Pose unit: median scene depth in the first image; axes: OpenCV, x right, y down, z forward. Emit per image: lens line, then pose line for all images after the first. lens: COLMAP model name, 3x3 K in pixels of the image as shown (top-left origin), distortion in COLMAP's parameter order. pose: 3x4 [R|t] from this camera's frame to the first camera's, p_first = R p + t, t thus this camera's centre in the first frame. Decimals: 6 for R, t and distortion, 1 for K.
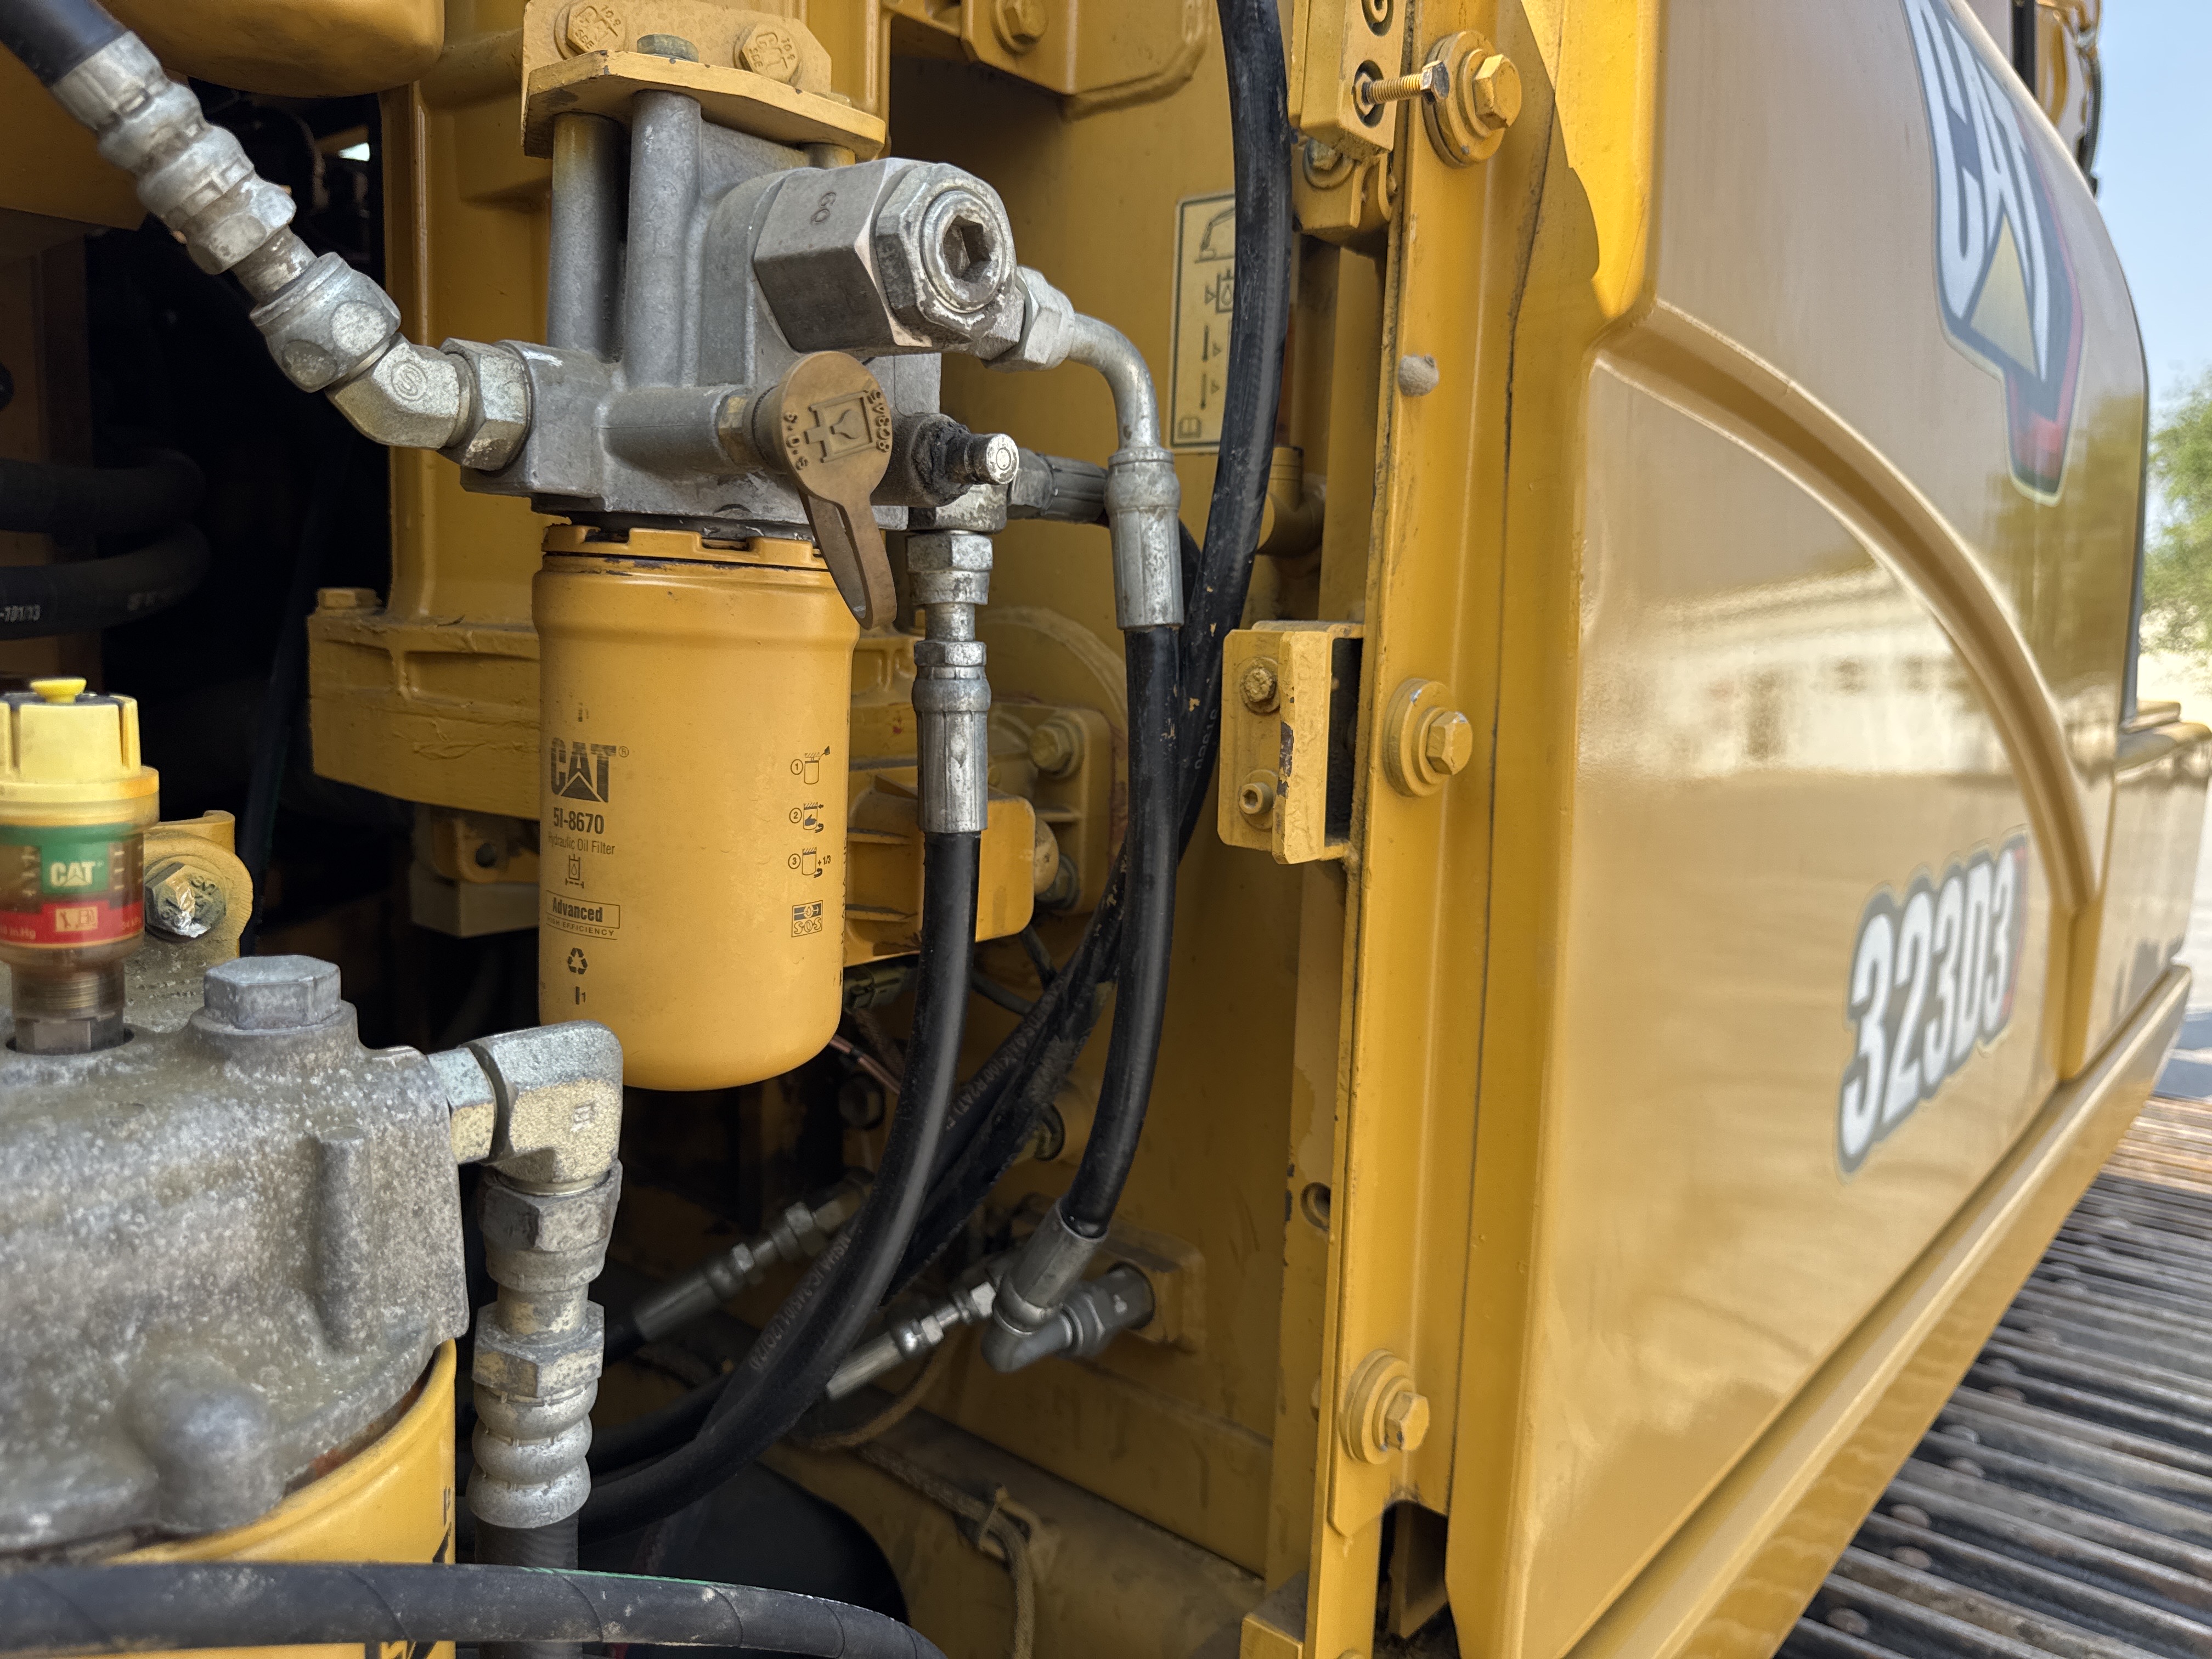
lens RADIAL K [[1604.2, 0, 1106.0], [0, 1604.2, 829.5], [0, 0, 1]] dist [0.045440, -0.093100]
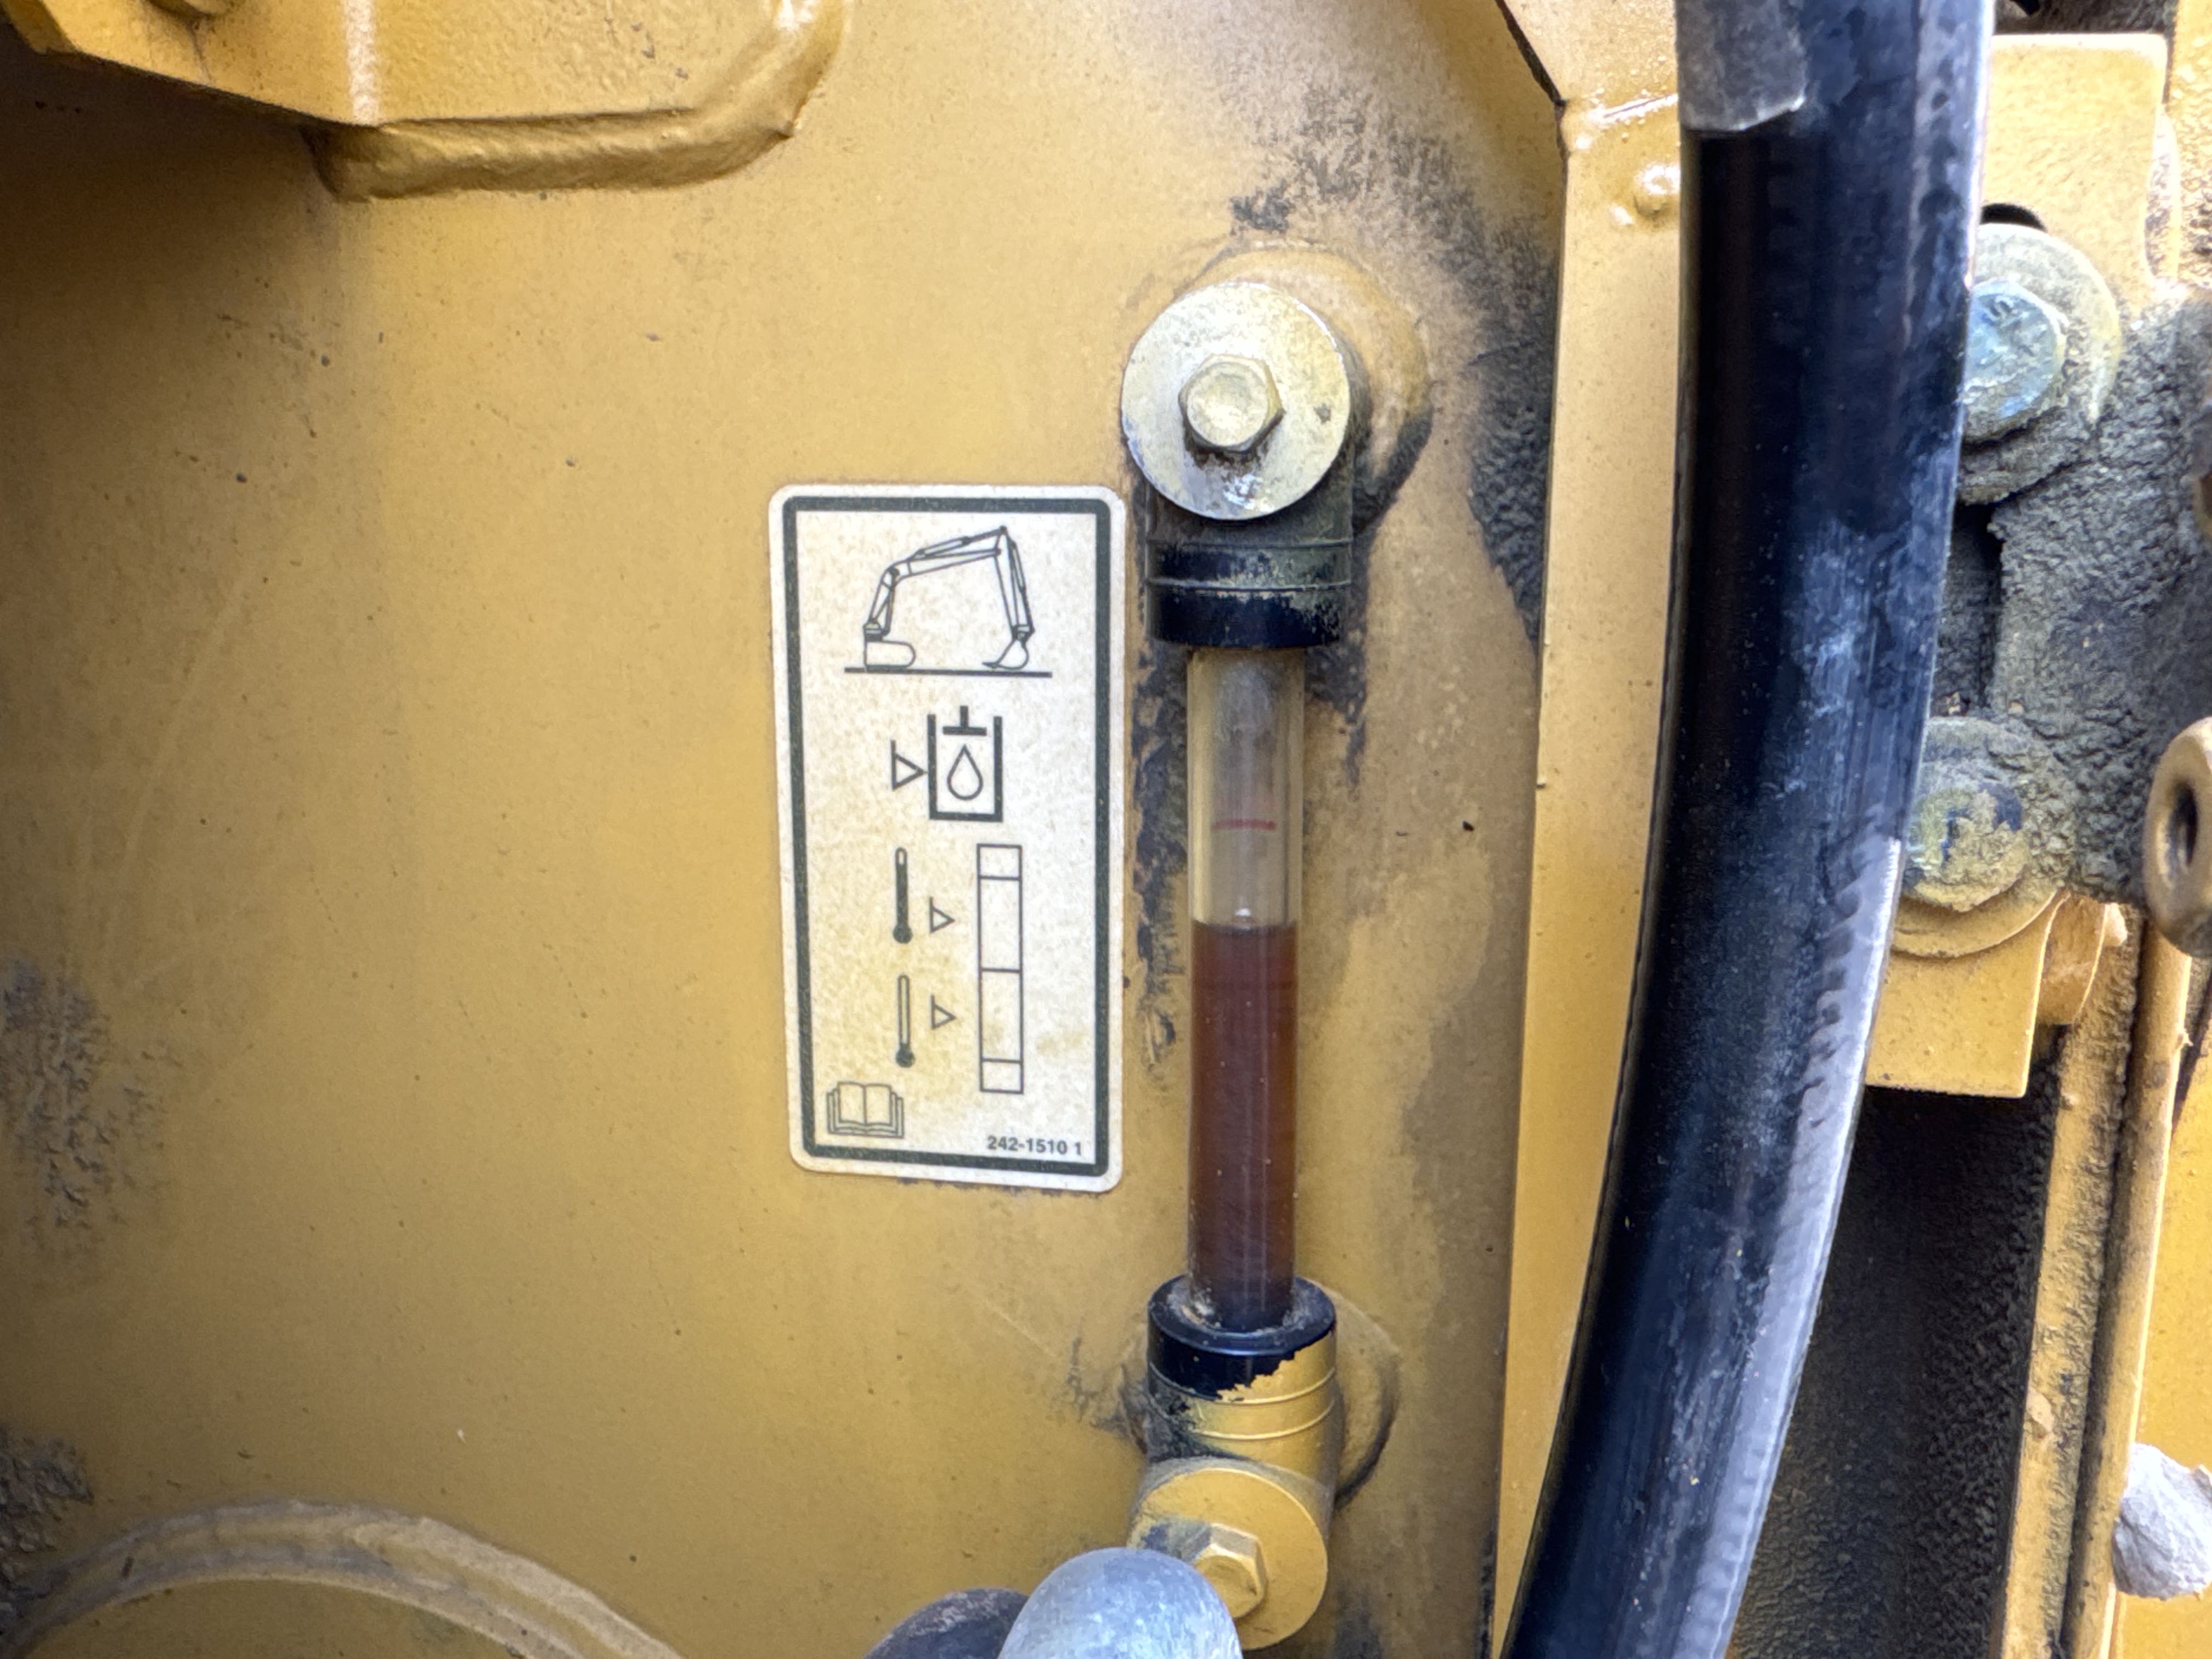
lens RADIAL K [[1831.1, 0, 1106.0], [0, 1831.1, 829.5], [0, 0, 1]] dist [0.000021, -0.004874]
pose [[0.858439, -0.141111, 0.493122, -0.096279], [0.090639, 0.988015, 0.124942, -0.361782], [-0.504843, -0.062560, 0.860941, 0.626989]]
